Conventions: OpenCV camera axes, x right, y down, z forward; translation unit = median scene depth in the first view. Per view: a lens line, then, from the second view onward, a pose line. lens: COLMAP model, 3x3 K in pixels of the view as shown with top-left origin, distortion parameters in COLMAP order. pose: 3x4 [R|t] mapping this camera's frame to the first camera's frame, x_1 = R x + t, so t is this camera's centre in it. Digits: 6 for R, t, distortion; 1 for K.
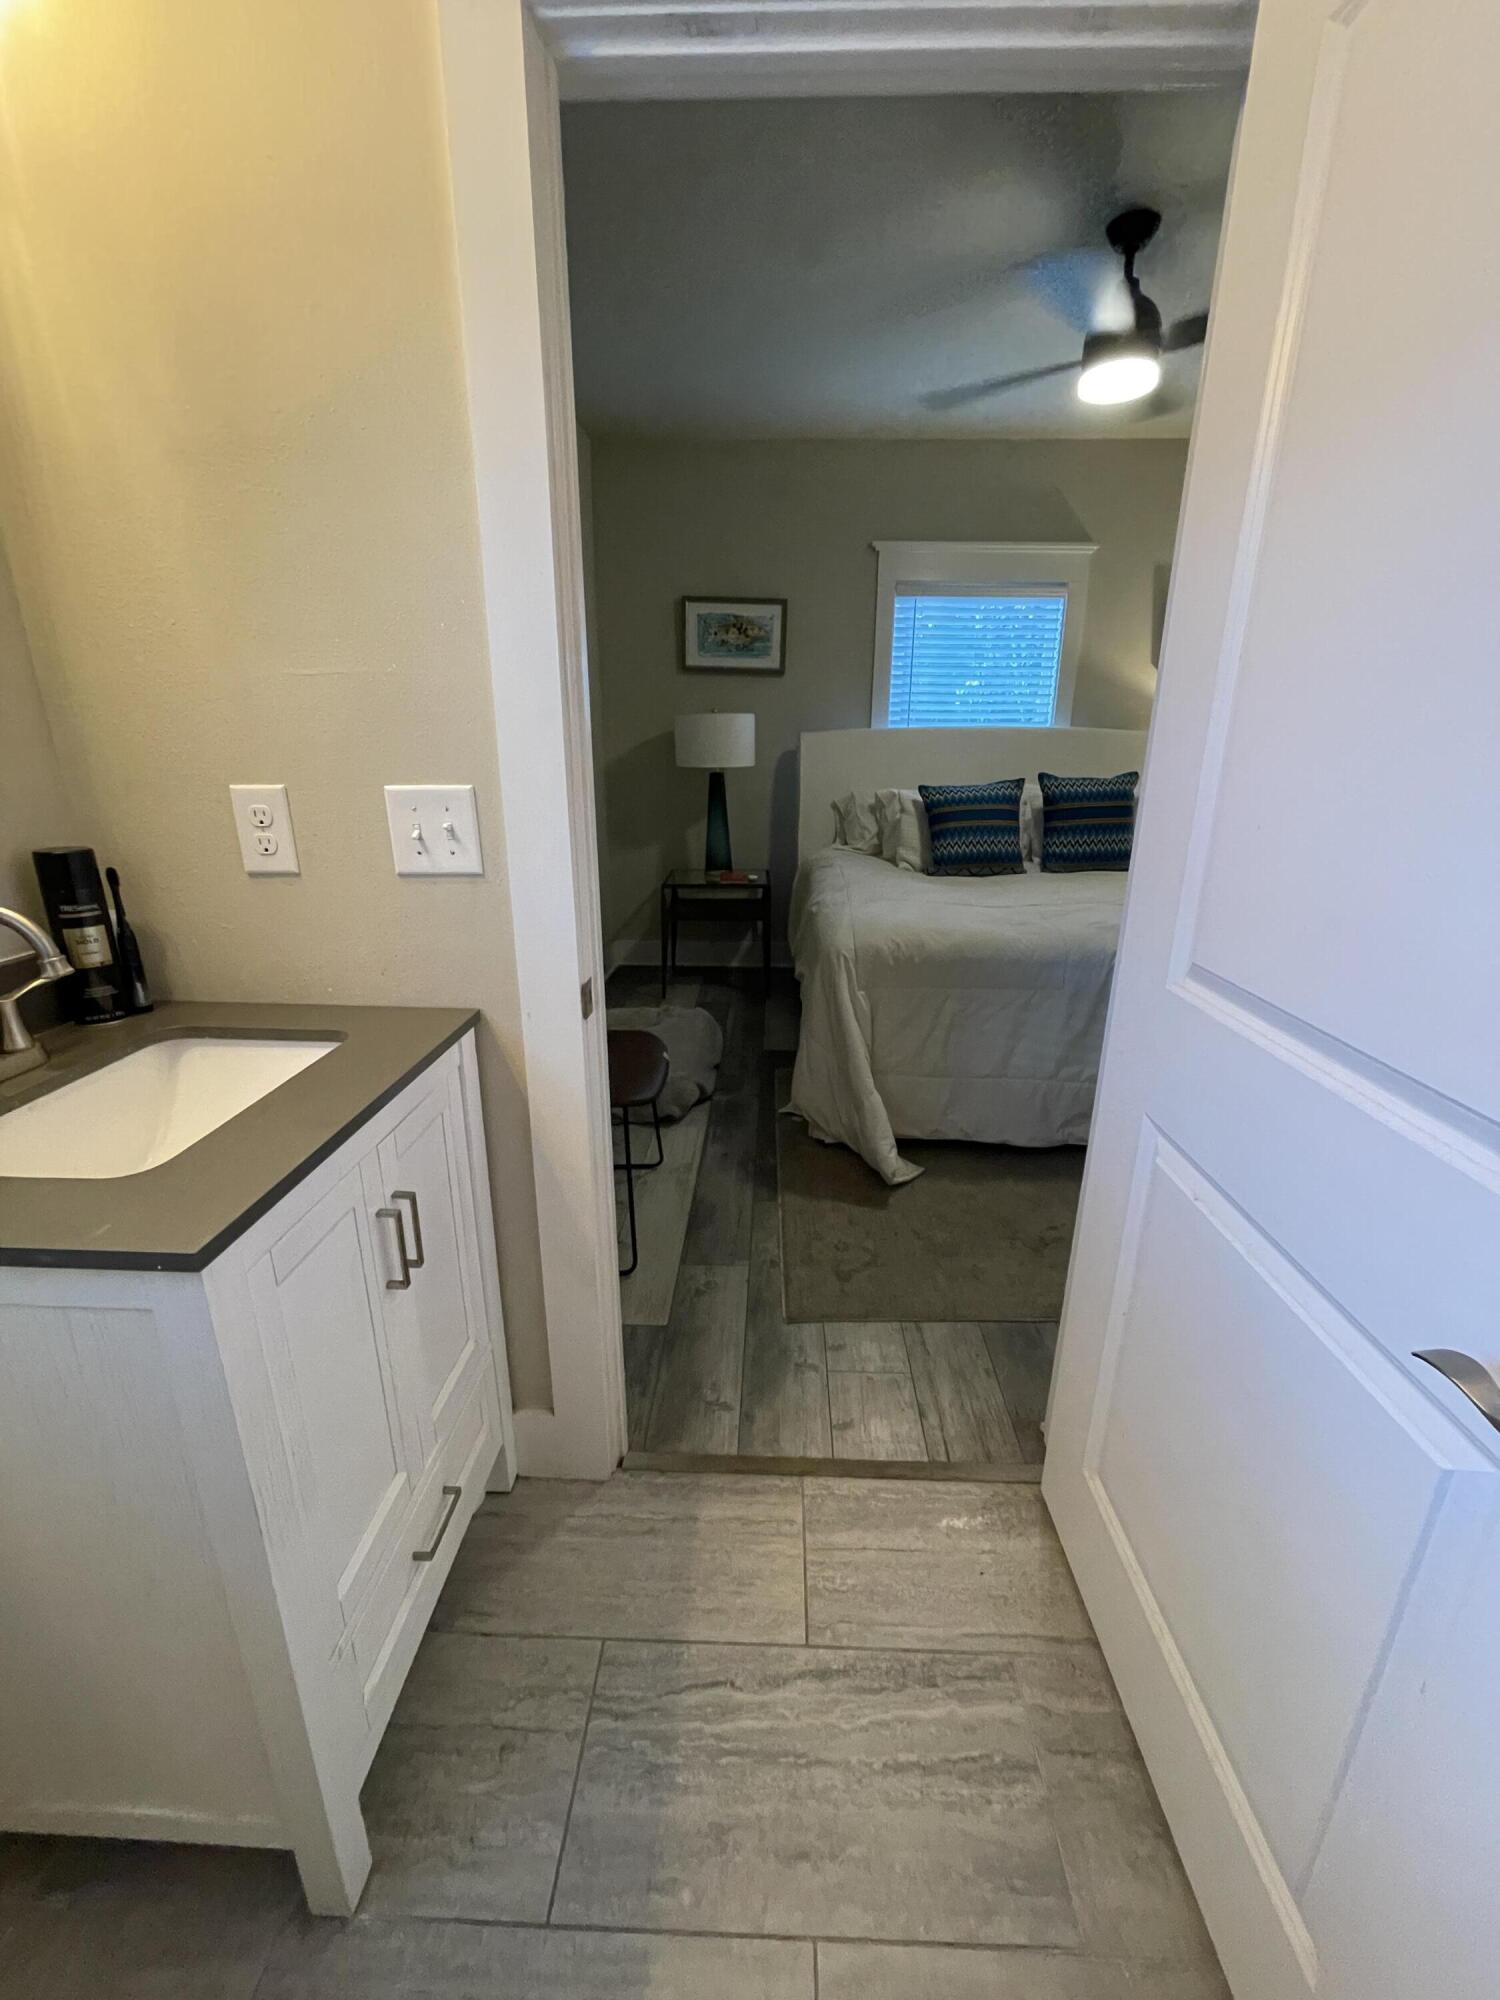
lens RADIAL K [[807.8, 0, 749.5], [0, 807.8, 1001.0], [0, 0, 1]] dist [0.000254, -0.000025]
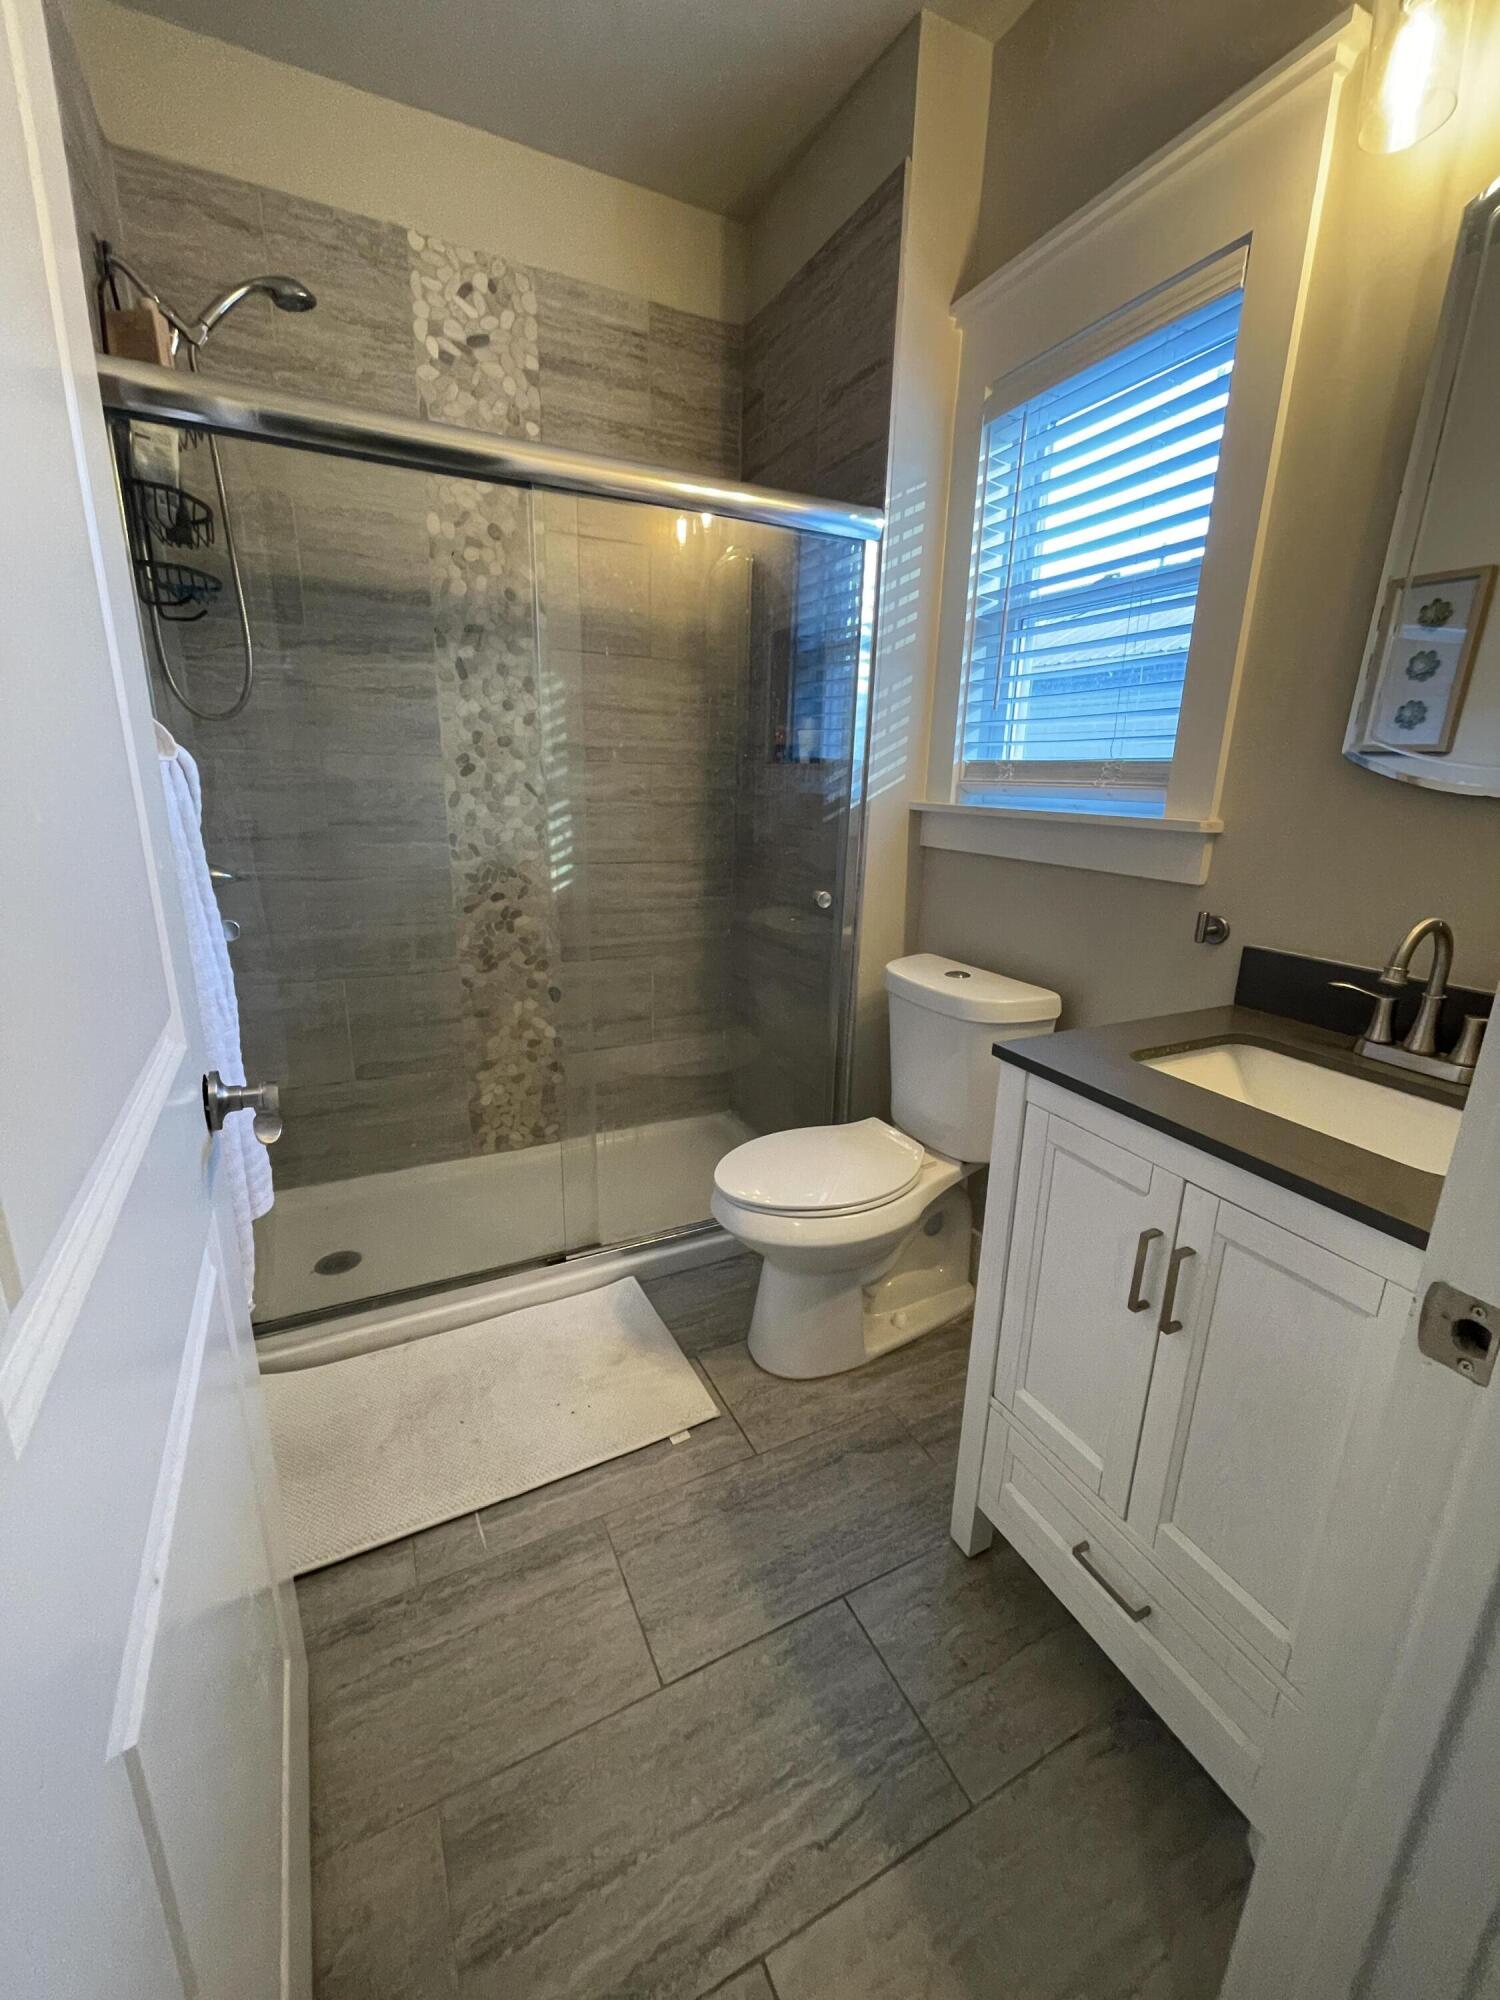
lens RADIAL K [[807.8, 0, 750.0], [0, 807.8, 995.8], [0, 0, 1]] dist [0.000254, -0.000025]
pose [[-0.876279, 0.106496, -0.469886, 0.361974], [-0.171341, 0.842630, 0.510506, -0.346362], [0.450307, 0.527857, -0.720132, 1.150114]]
